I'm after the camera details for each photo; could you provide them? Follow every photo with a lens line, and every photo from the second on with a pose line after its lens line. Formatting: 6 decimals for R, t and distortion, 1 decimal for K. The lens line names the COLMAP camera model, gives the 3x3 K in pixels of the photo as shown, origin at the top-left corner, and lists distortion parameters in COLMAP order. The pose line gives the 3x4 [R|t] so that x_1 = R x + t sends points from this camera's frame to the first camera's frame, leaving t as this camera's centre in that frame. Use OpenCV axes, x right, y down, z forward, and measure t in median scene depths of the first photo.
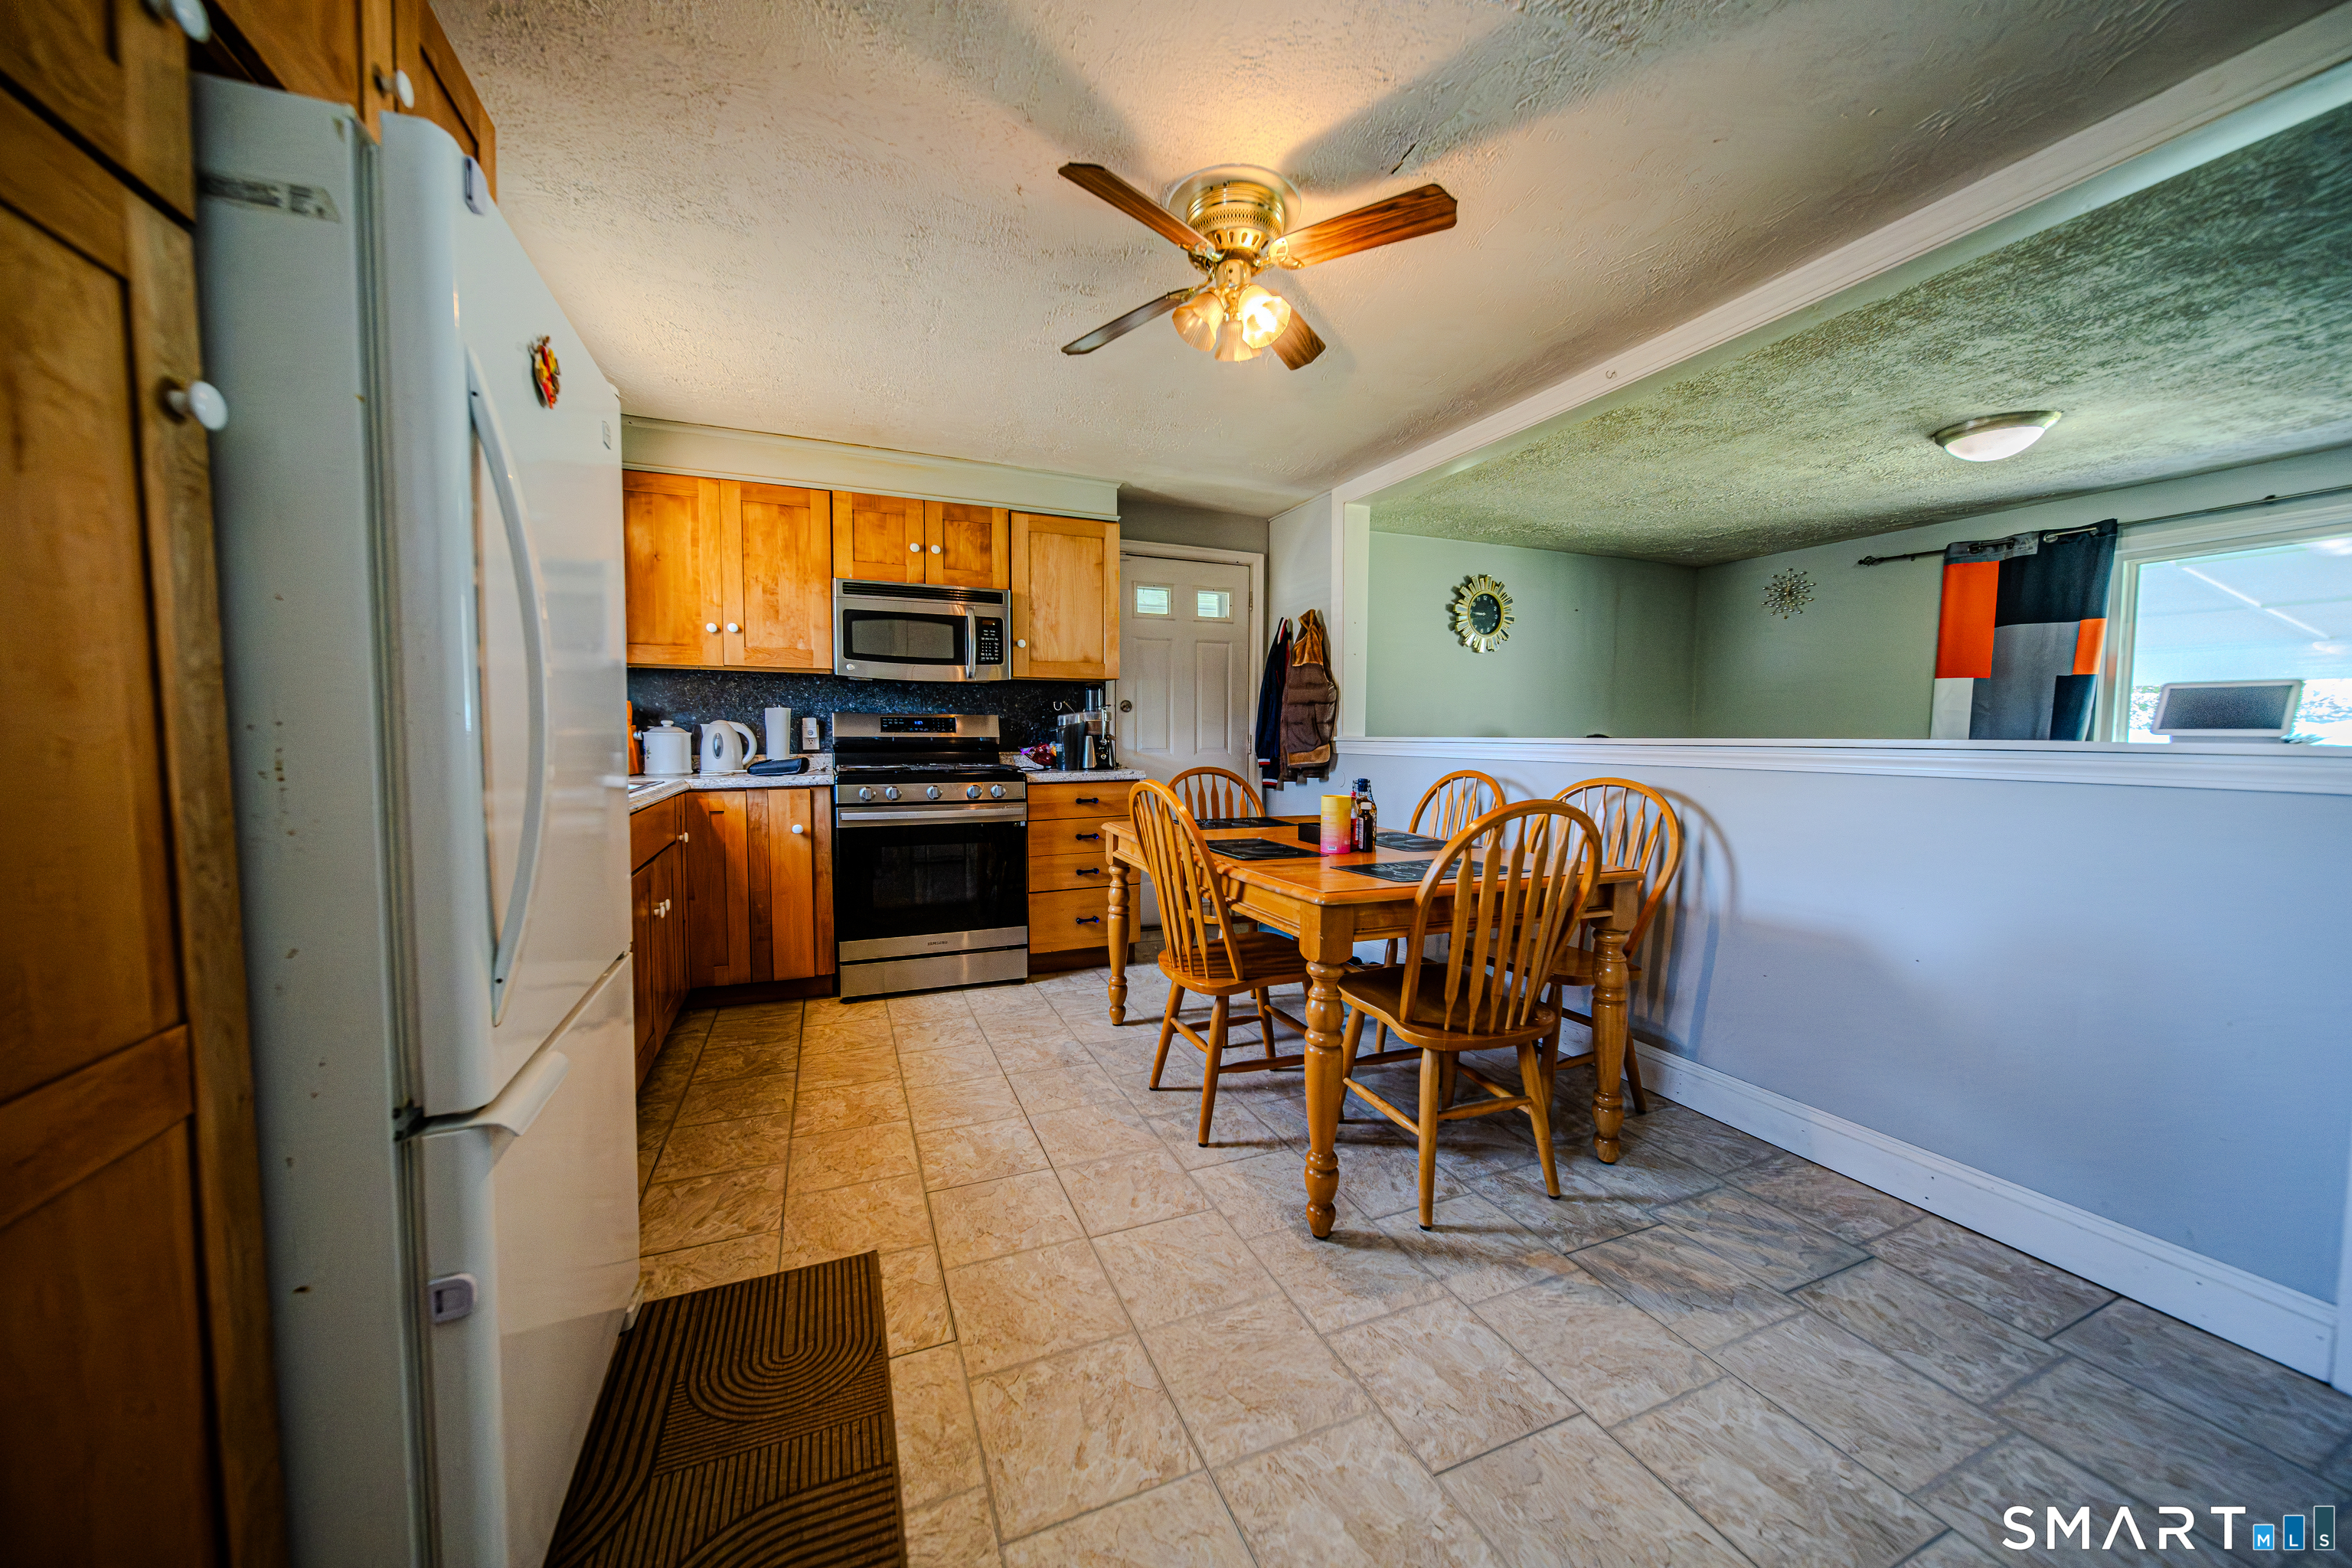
lens RADIAL K [[828.6, 0, 1180.1], [0, 828.6, 781.3], [0, 0, 1]] dist [-0.002810, -0.000261]
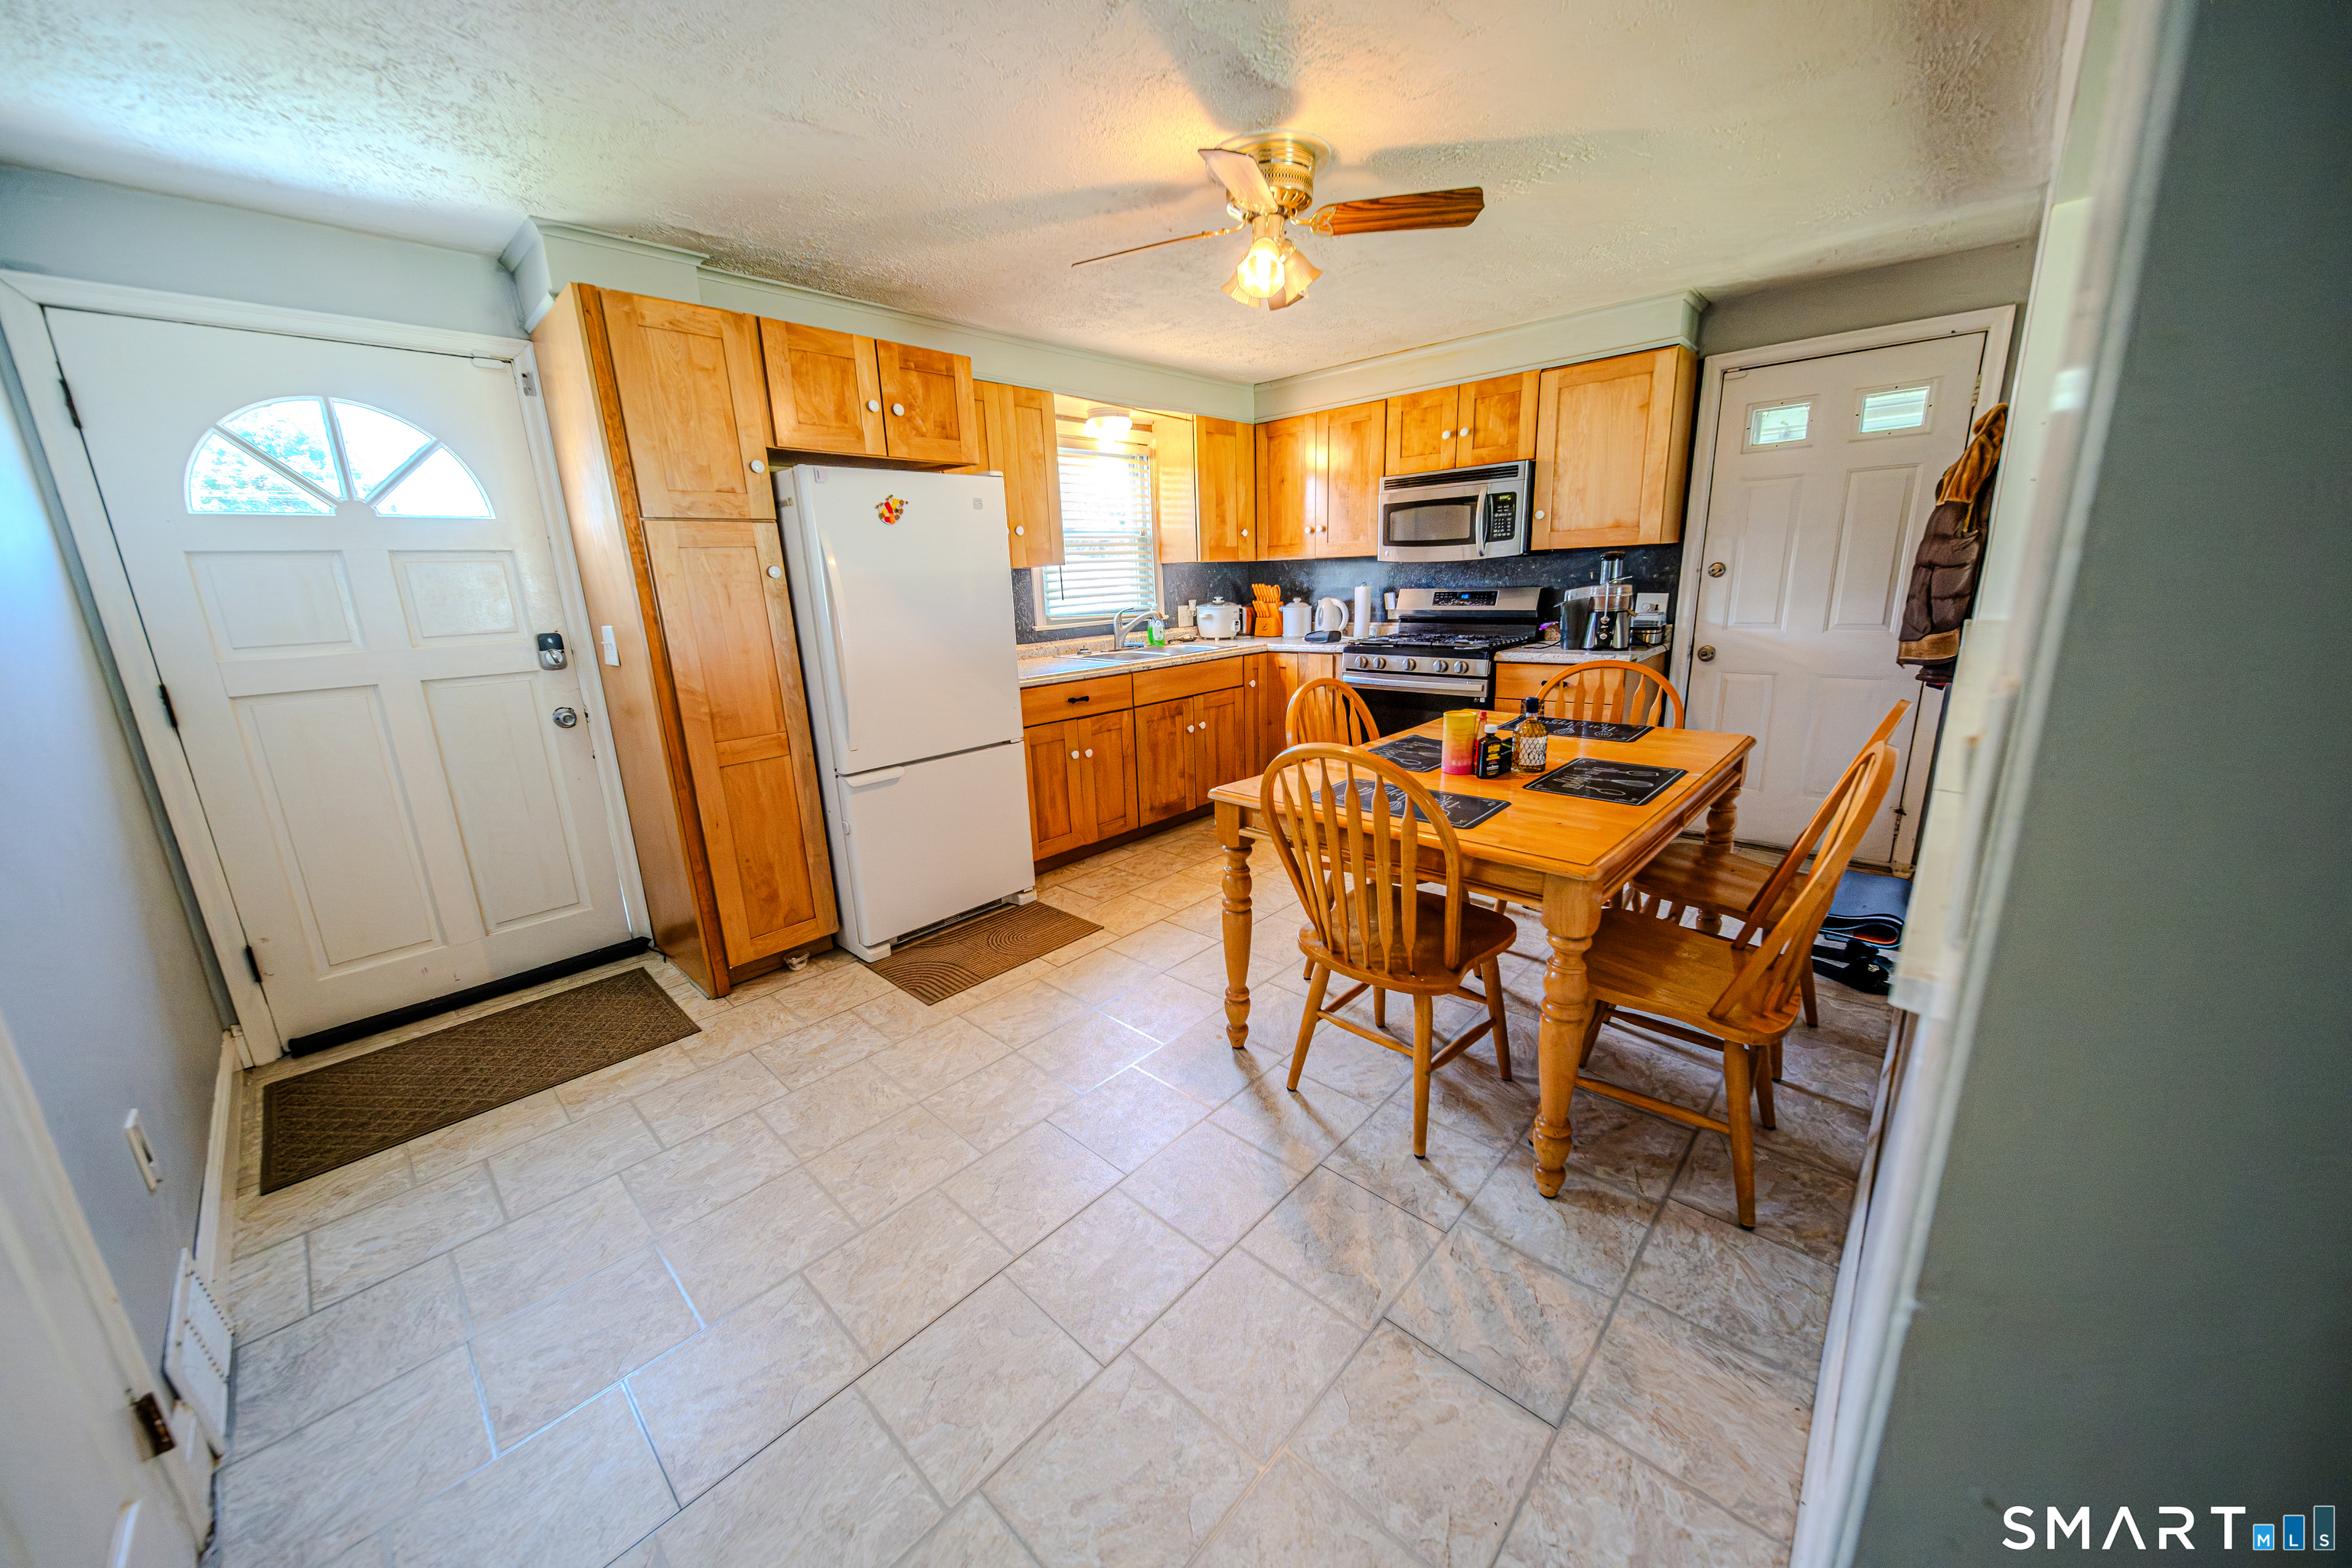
lens RADIAL K [[828.6, 0, 1178.8], [0, 828.6, 782.5], [0, 0, 1]] dist [-0.002810, -0.000261]
pose [[0.402925, 0.207427, -0.891417, 0.595064], [-0.013455, 0.975216, 0.220845, -0.071403], [0.915134, -0.076990, 0.395730, 0.210783]]
